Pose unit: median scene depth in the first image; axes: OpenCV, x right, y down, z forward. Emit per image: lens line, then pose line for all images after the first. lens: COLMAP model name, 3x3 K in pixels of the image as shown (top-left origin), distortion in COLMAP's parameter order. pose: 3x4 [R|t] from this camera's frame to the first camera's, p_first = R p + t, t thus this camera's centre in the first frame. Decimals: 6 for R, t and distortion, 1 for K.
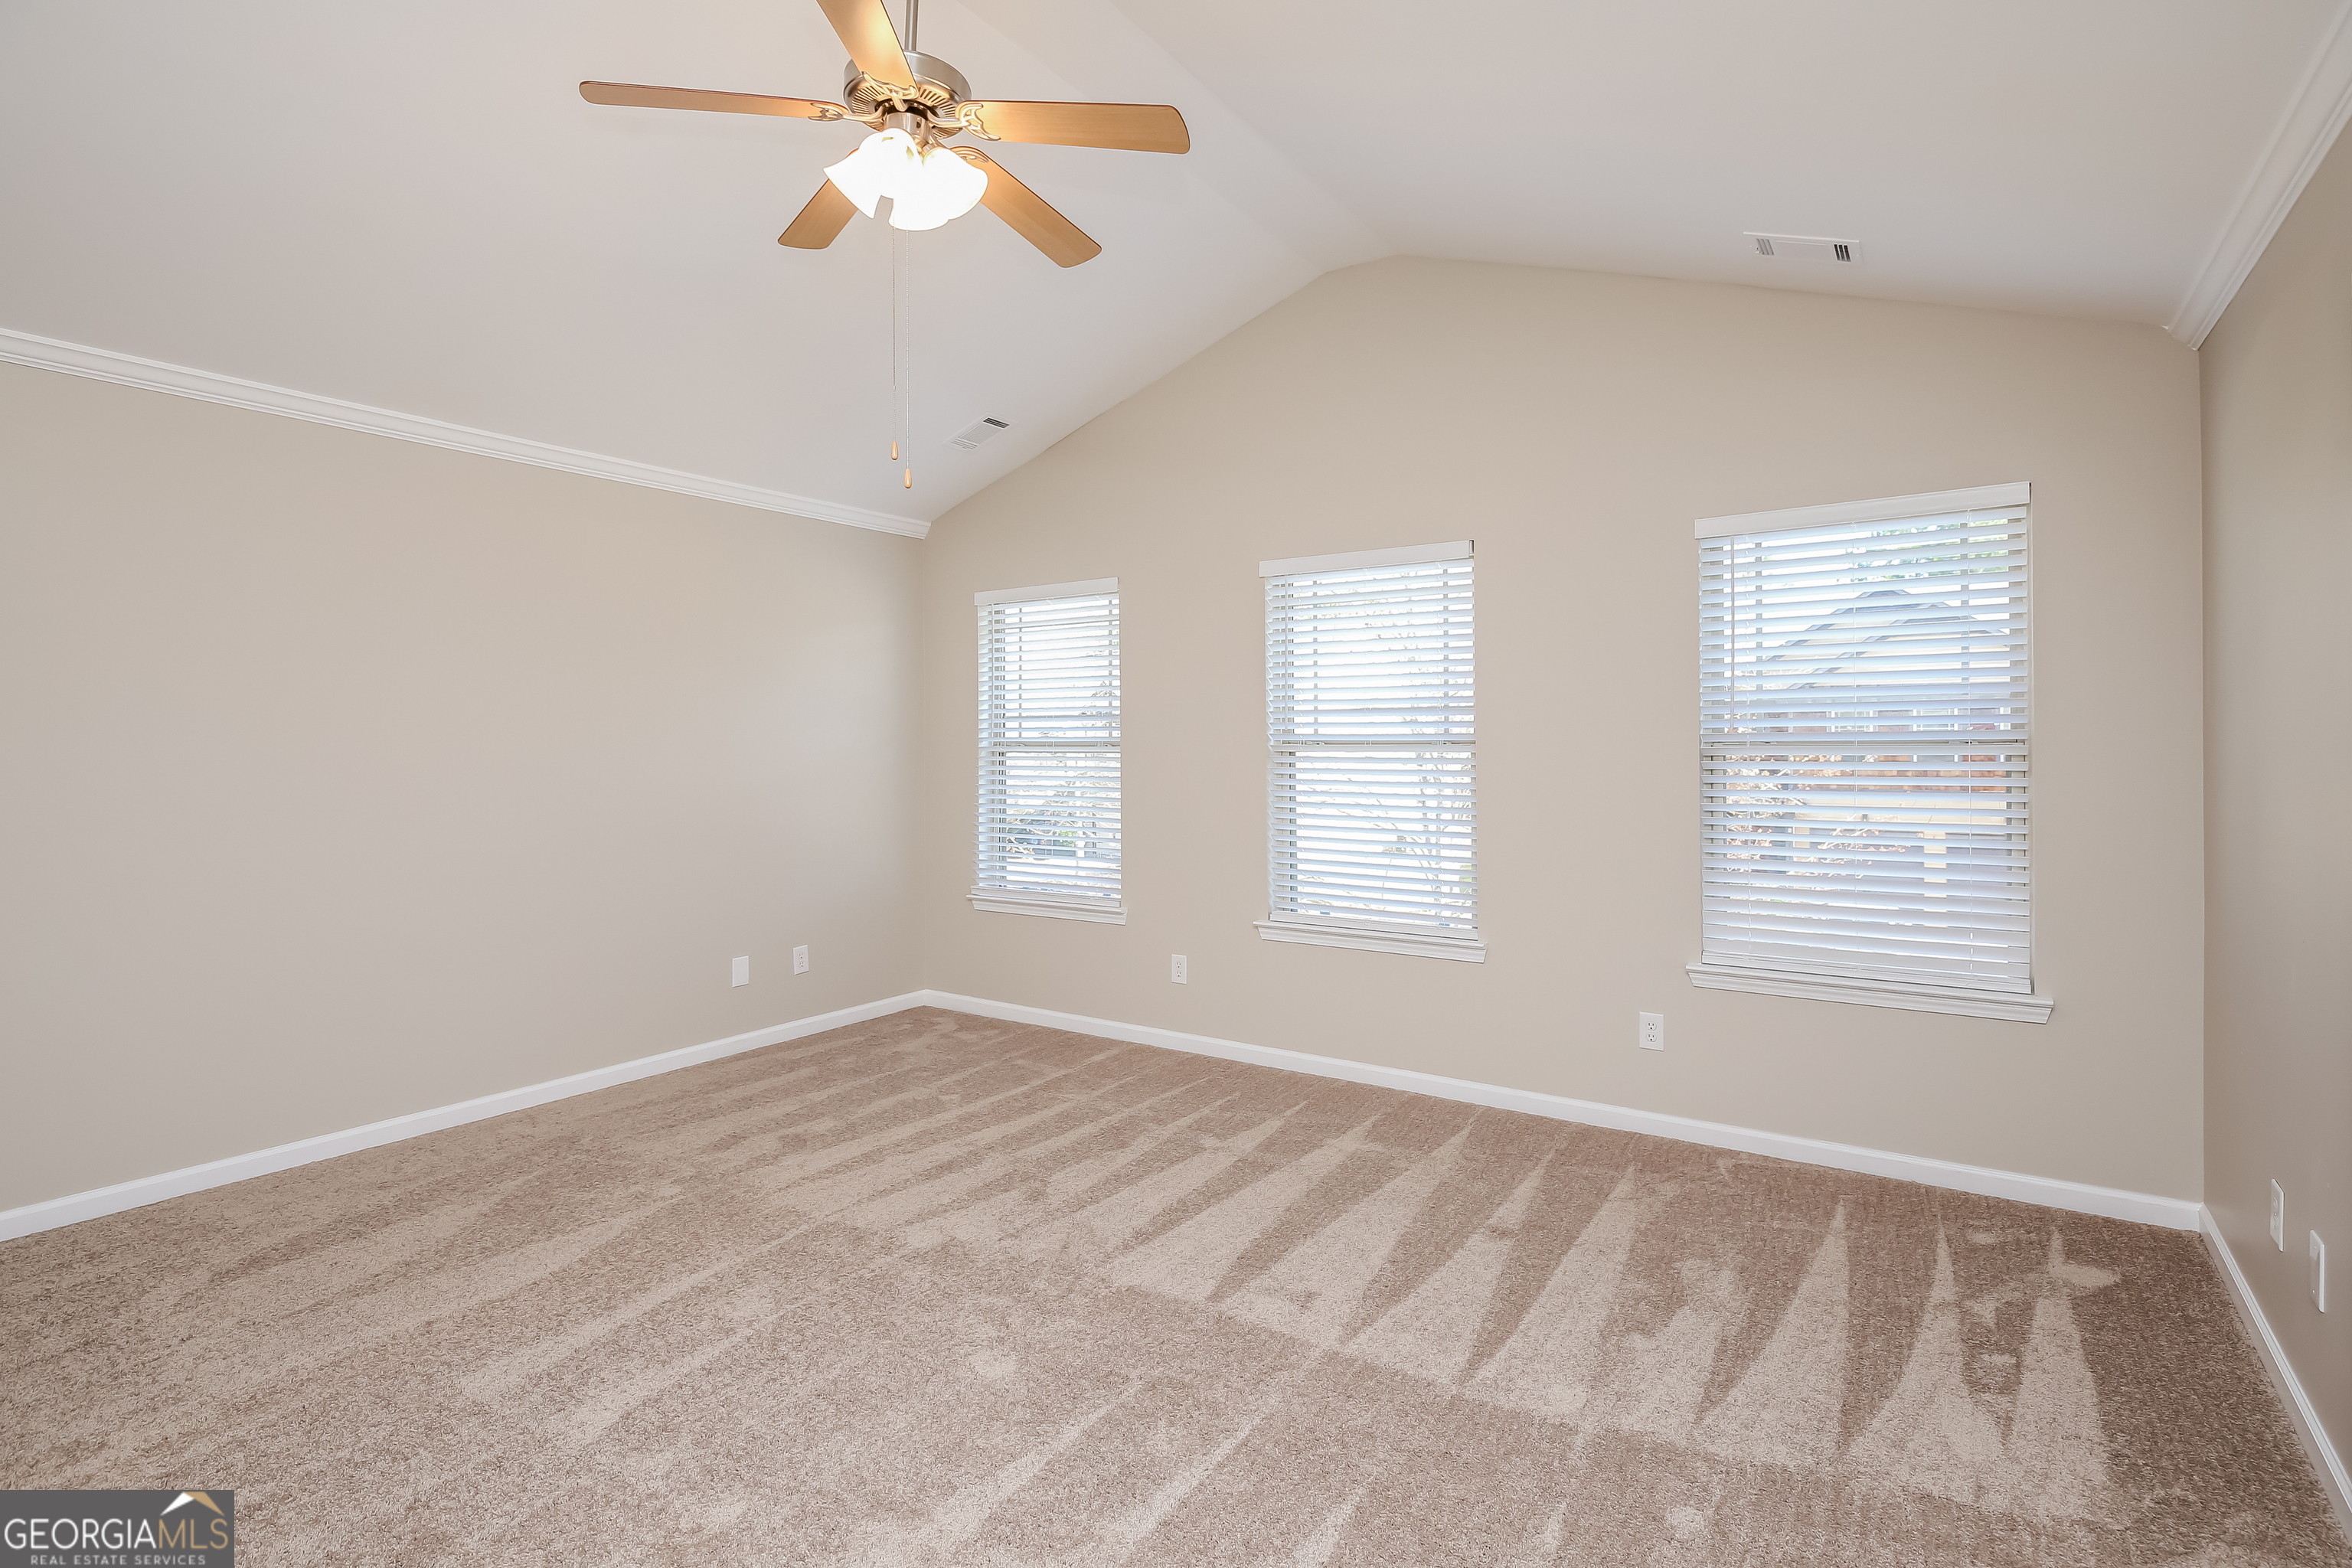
lens RADIAL K [[1077.6, 0, 1244.9], [0, 1077.6, 770.6], [0, 0, 1]] dist [-0.009094, -0.000506]
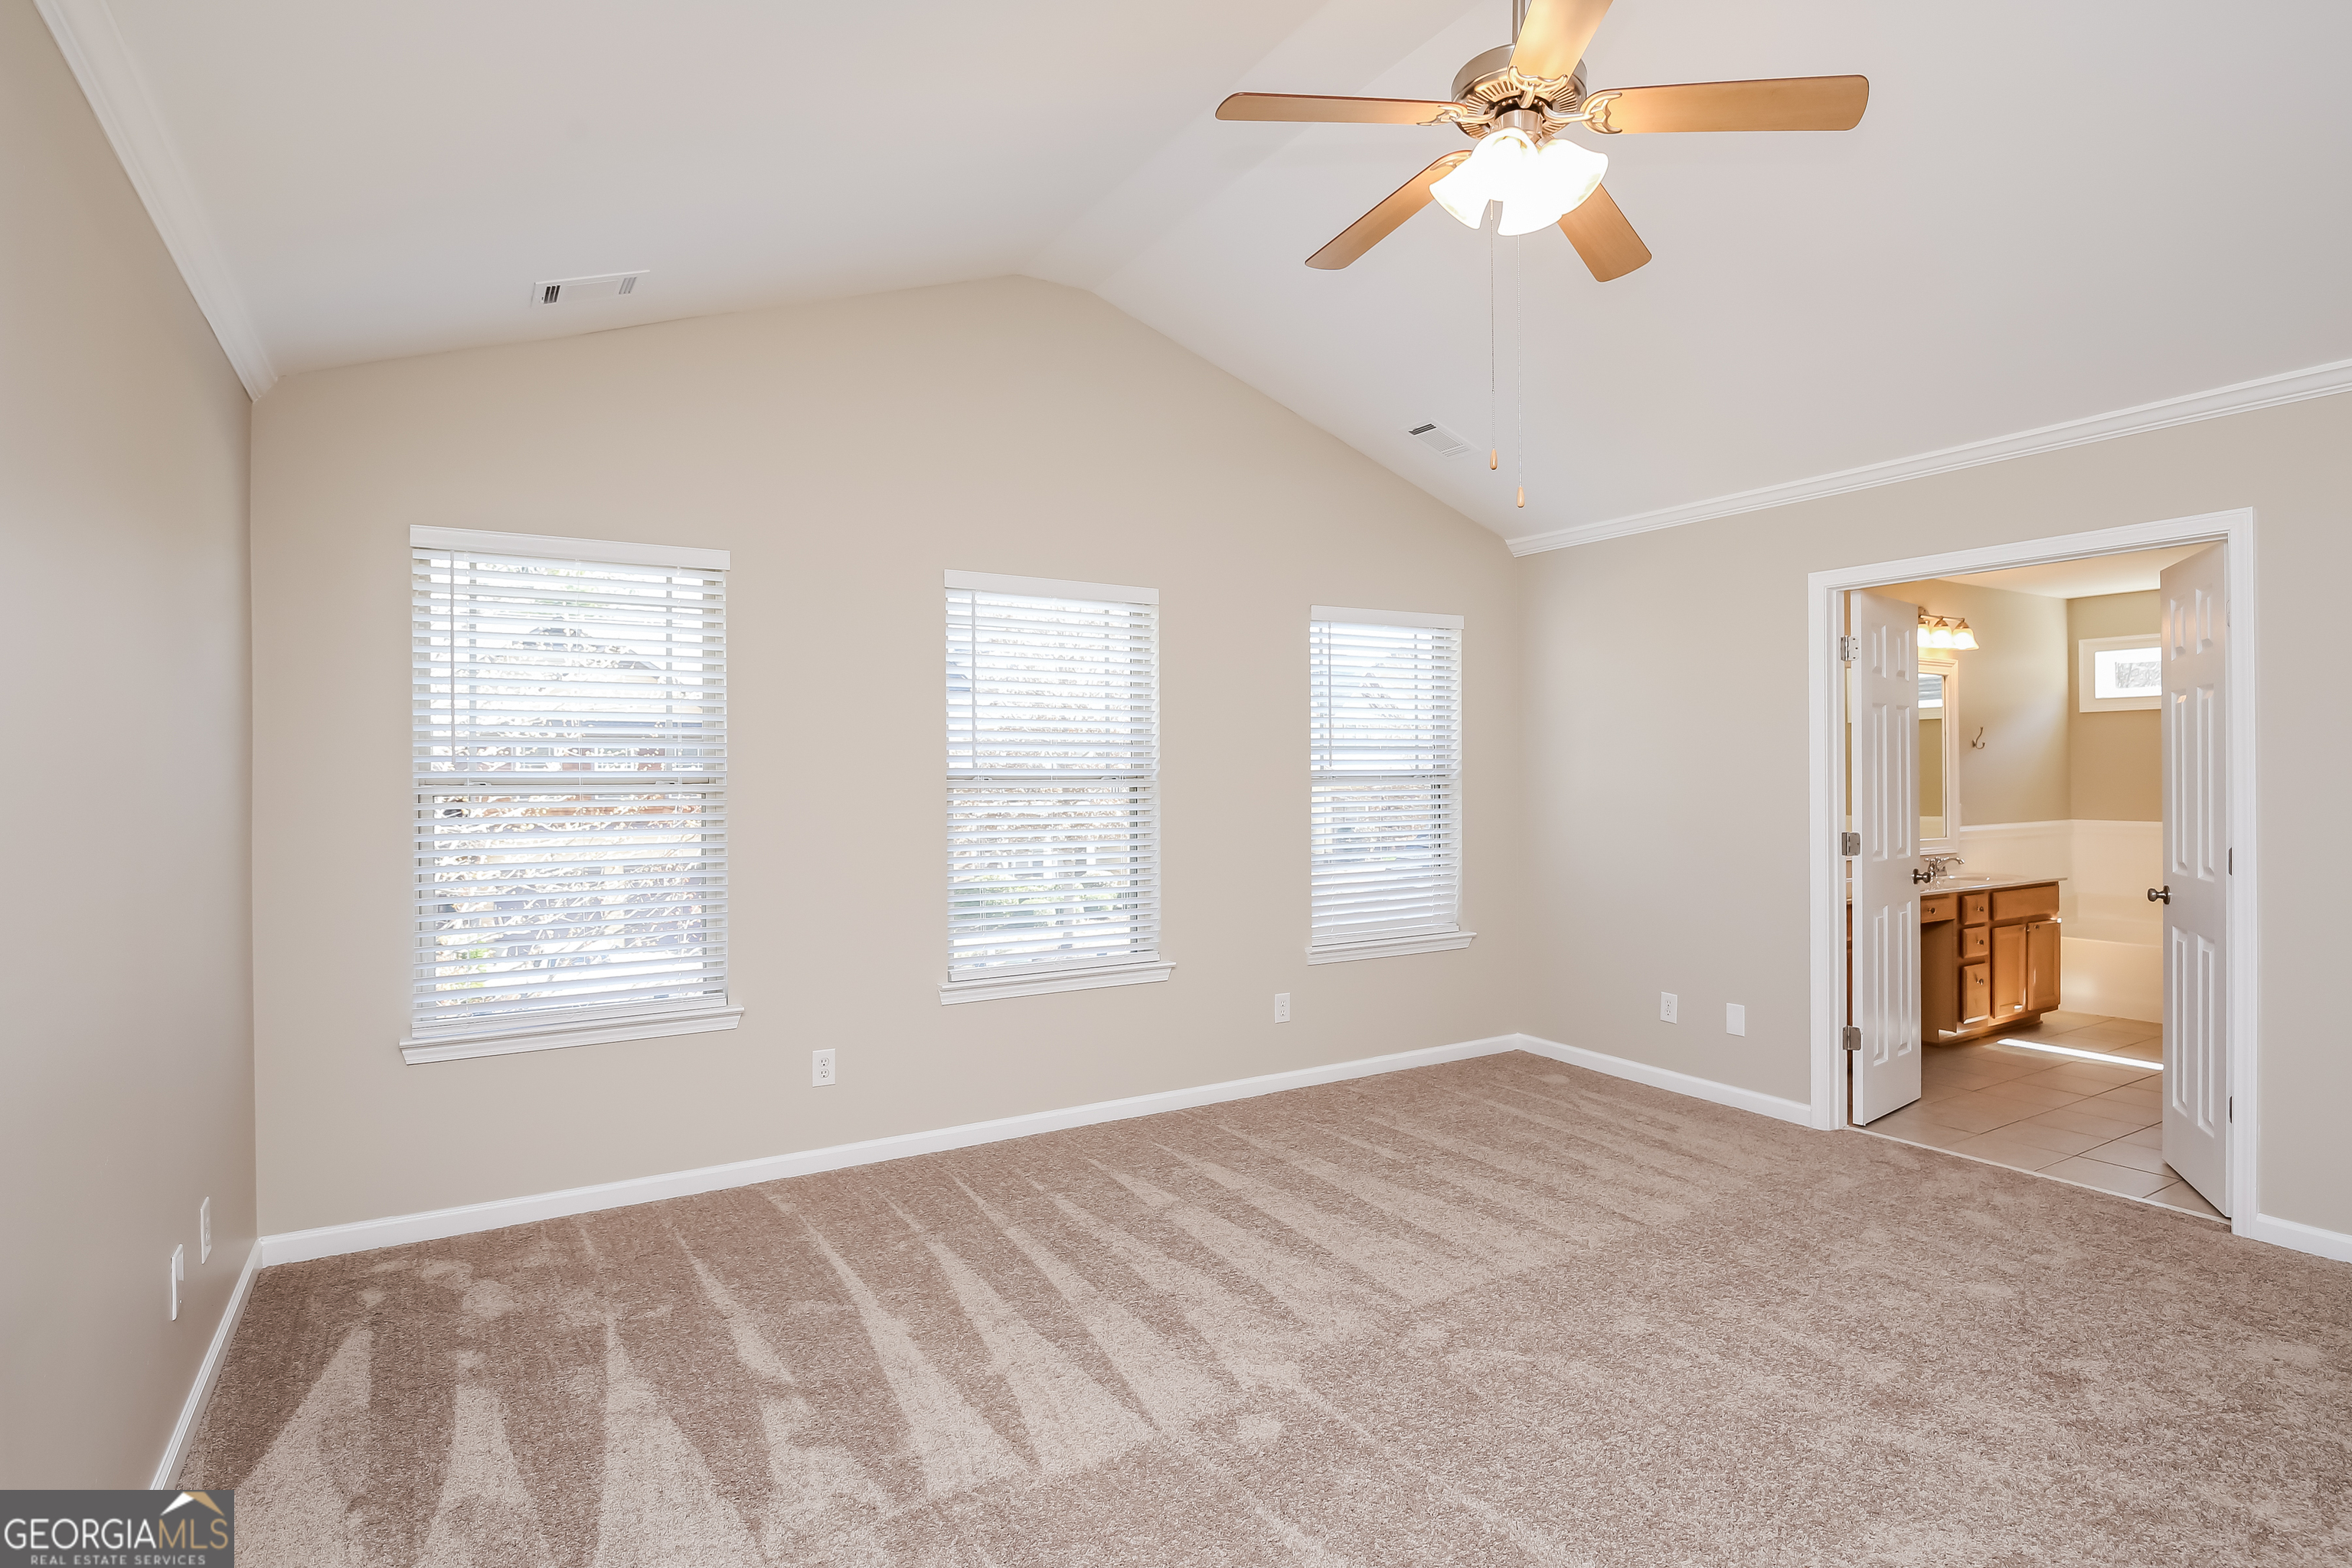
lens RADIAL K [[1150.7, 0, 1081.2], [0, 1150.7, 788.3], [0, 0, 1]] dist [-0.023750, -0.000386]
pose [[0.485685, -0.008428, 0.874093, -0.886987], [0.025694, 0.999659, -0.004638, -0.012259], [-0.873756, 0.024711, 0.485736, 0.543719]]
